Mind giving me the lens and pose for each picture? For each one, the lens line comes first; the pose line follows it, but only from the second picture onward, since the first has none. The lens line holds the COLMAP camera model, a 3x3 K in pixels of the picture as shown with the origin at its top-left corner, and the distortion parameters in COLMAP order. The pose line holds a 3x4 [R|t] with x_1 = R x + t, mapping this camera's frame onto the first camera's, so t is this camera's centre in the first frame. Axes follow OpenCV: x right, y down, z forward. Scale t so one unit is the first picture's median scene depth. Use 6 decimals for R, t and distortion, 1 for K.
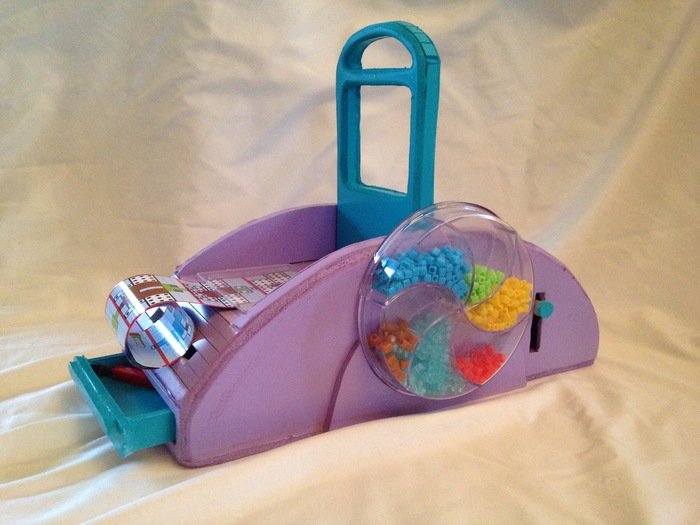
lens RADIAL K [[642.4, 0, 350.0], [0, 642.4, 262.5], [0, 0, 1]] dist [0.187161, -0.354011]
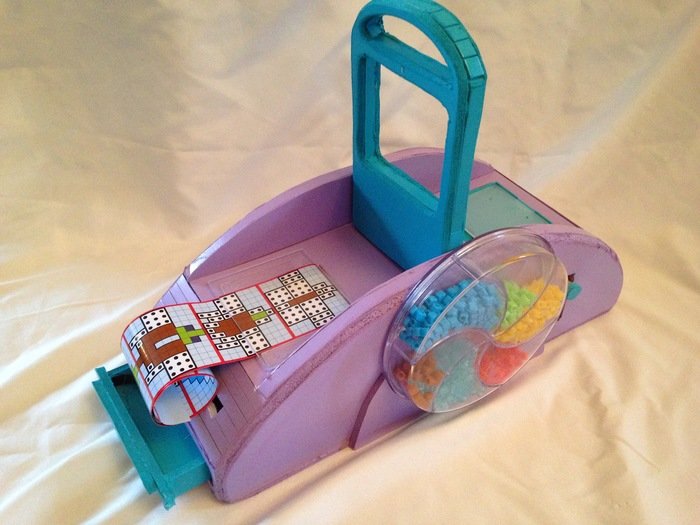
lens RADIAL K [[642.4, 0, 350.0], [0, 642.4, 262.5], [0, 0, 1]] dist [0.187161, -0.354011]
pose [[0.999706, -0.023156, 0.007133, -0.038339], [0.017771, 0.900864, 0.433737, -0.429468], [-0.016469, -0.433483, 0.901011, 0.171568]]
